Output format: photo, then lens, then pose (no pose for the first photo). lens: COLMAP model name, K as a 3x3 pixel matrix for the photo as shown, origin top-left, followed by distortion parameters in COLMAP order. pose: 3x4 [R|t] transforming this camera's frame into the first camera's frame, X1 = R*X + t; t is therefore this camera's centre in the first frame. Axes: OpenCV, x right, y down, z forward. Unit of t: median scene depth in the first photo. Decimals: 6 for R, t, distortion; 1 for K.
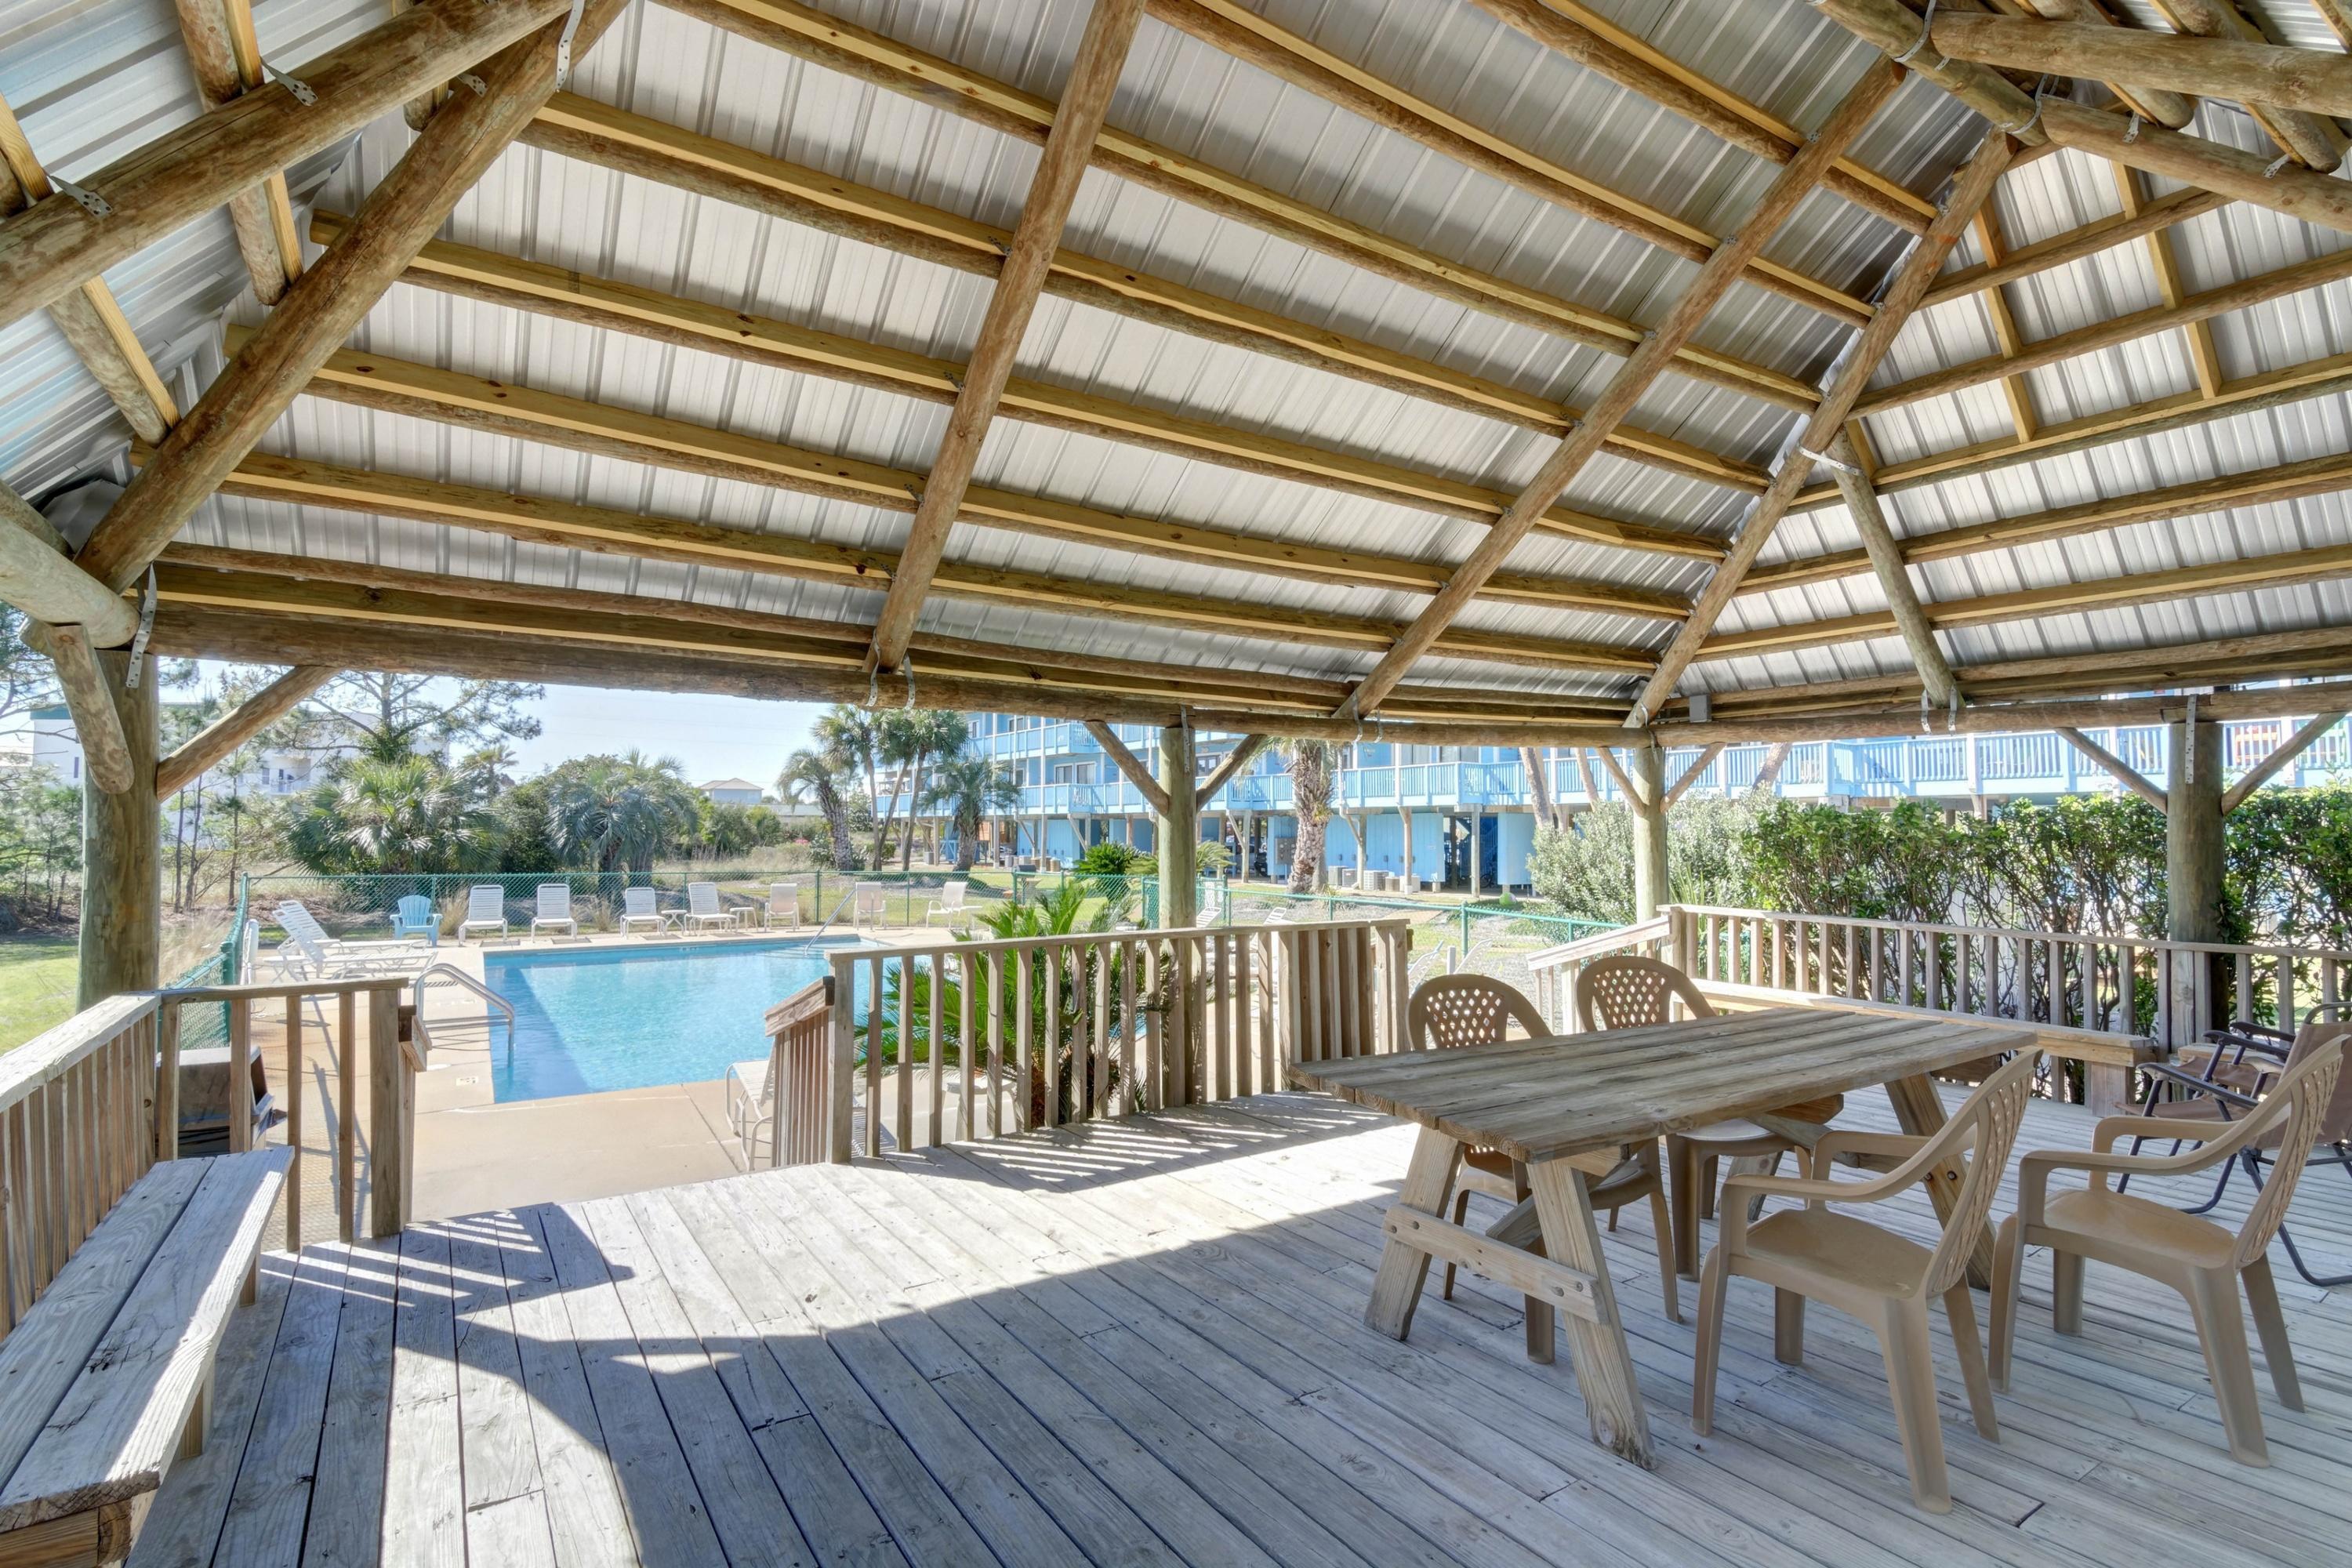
lens RADIAL K [[1132.2, 0, 1164.5], [0, 1132.2, 785.2], [0, 0, 1]] dist [0.003695, 0.000822]
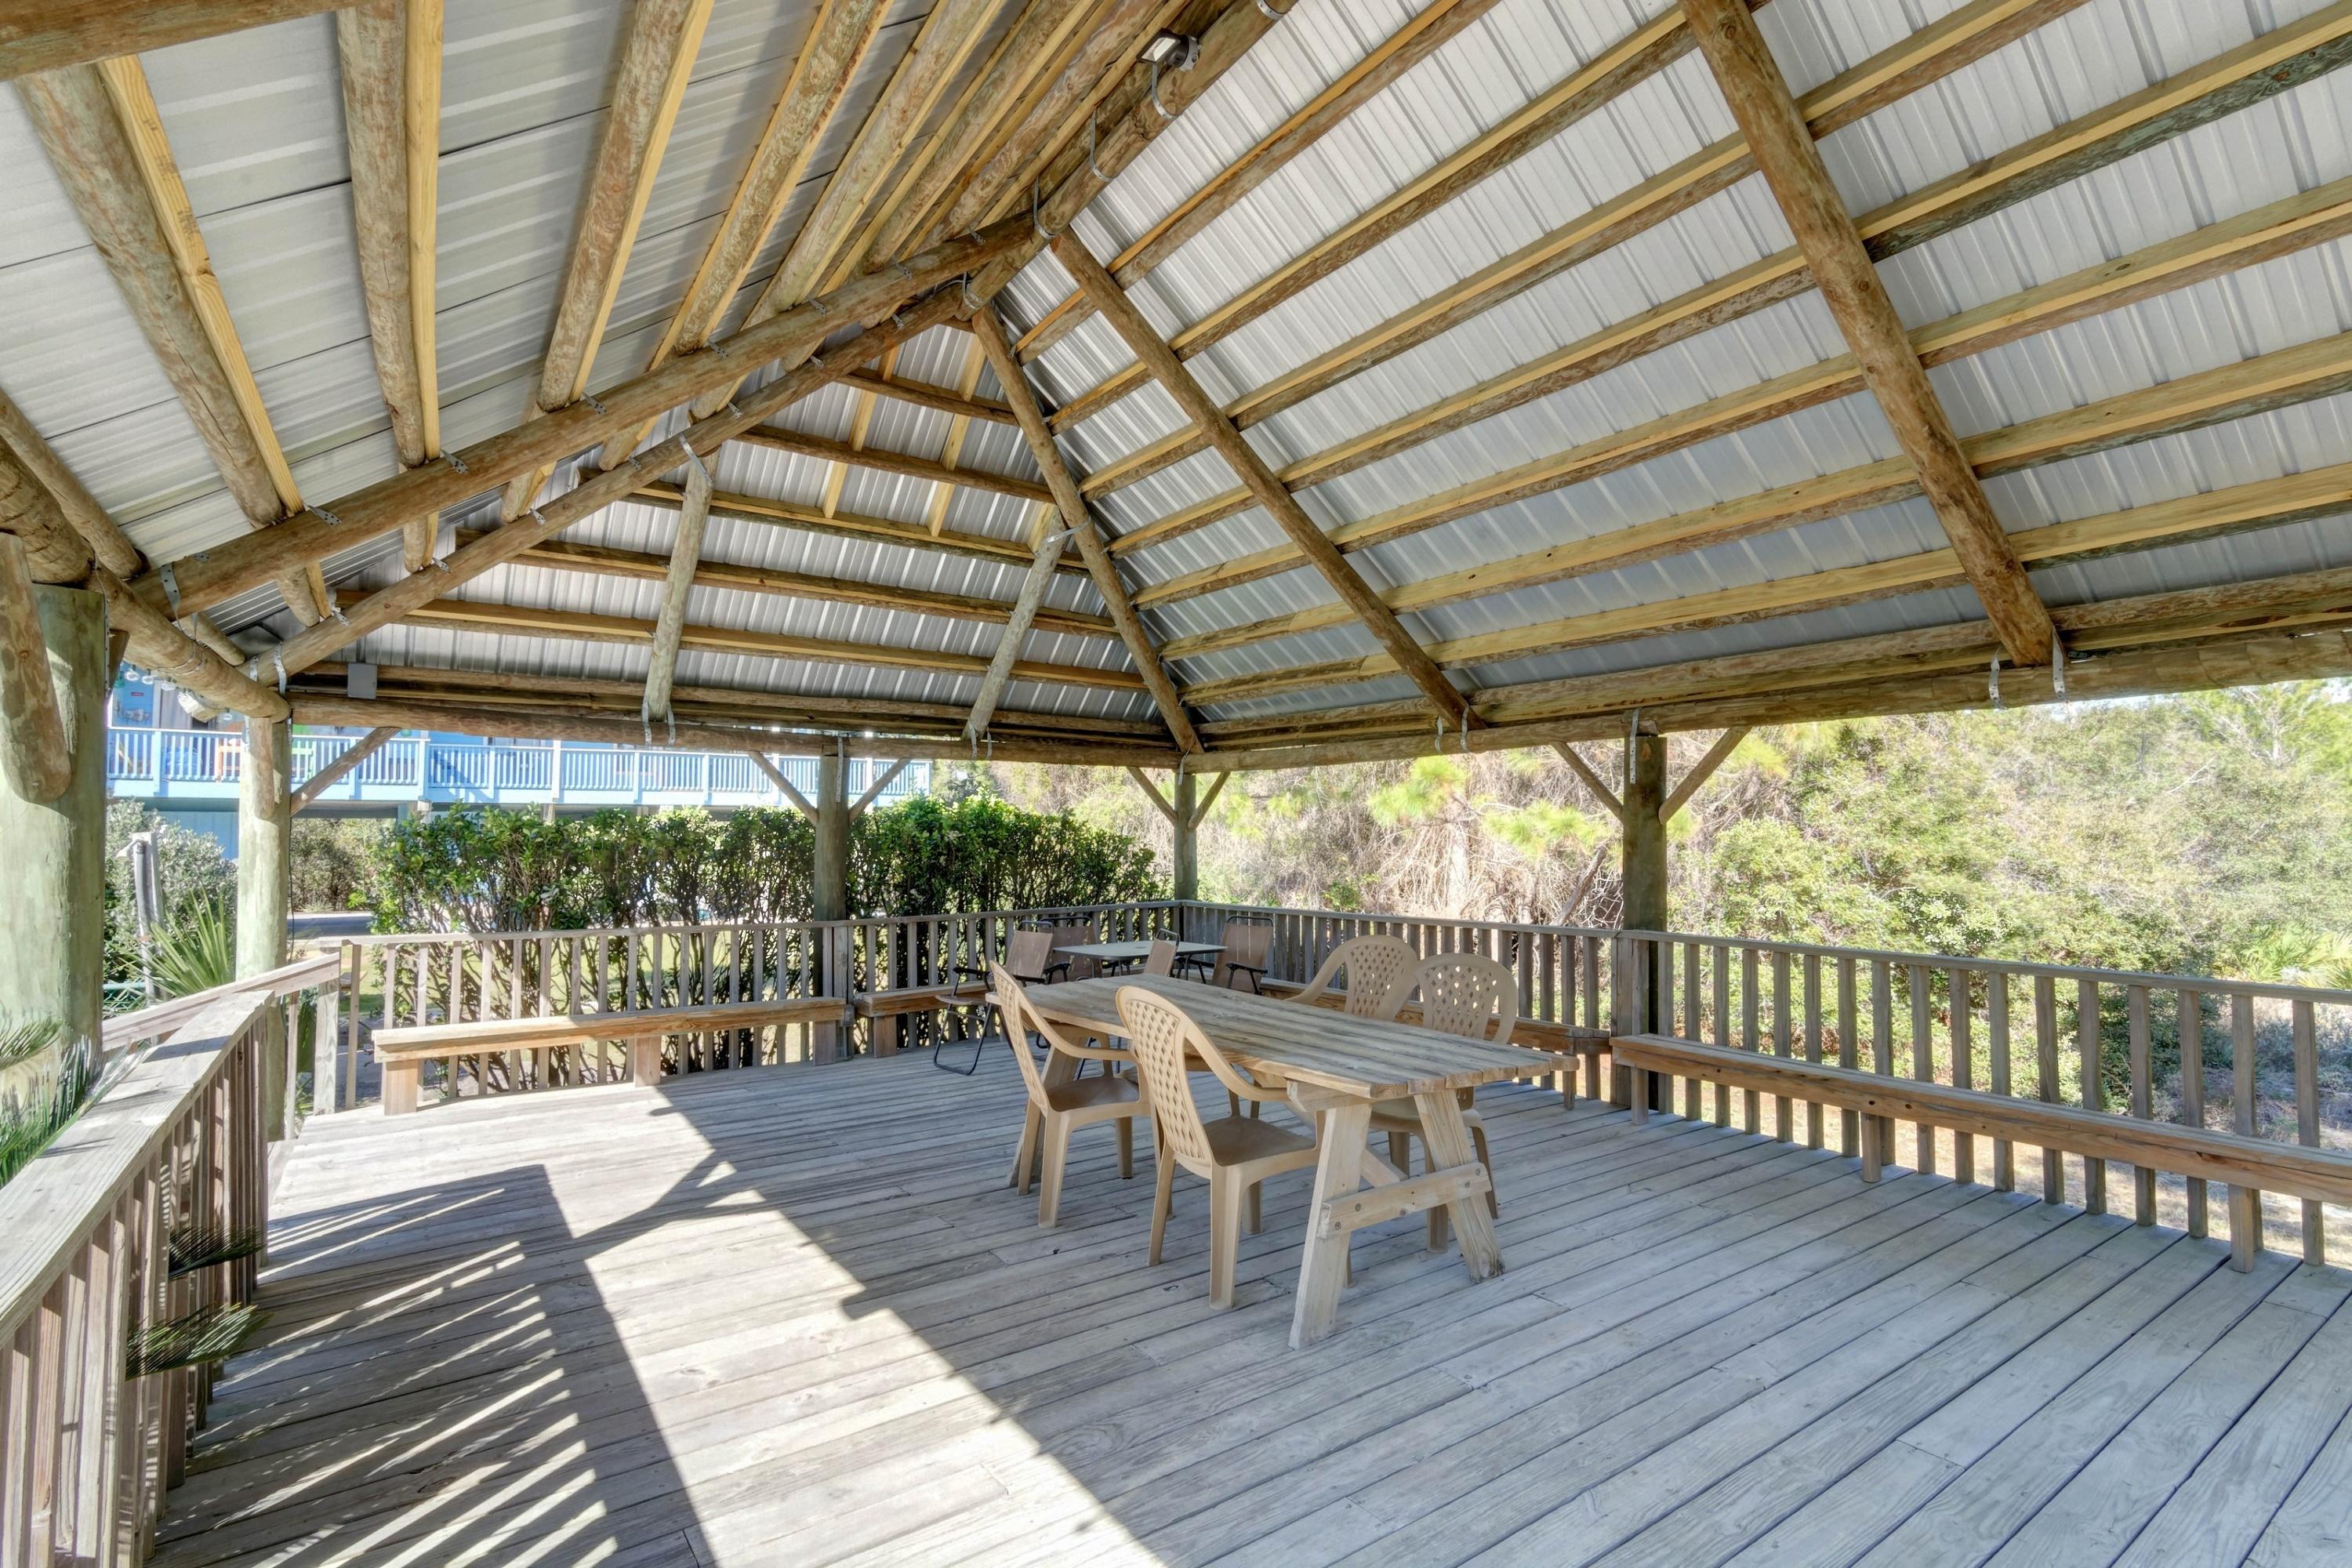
lens RADIAL K [[1119.1, 0, 1215.9], [0, 1119.1, 789.1], [0, 0, 1]] dist [0.001213, 0.000254]
pose [[-0.047304, 0.041620, 0.998013, -0.413597], [-0.039337, 0.998279, -0.043496, 0.021671], [-0.998106, -0.041317, -0.045586, 0.592262]]
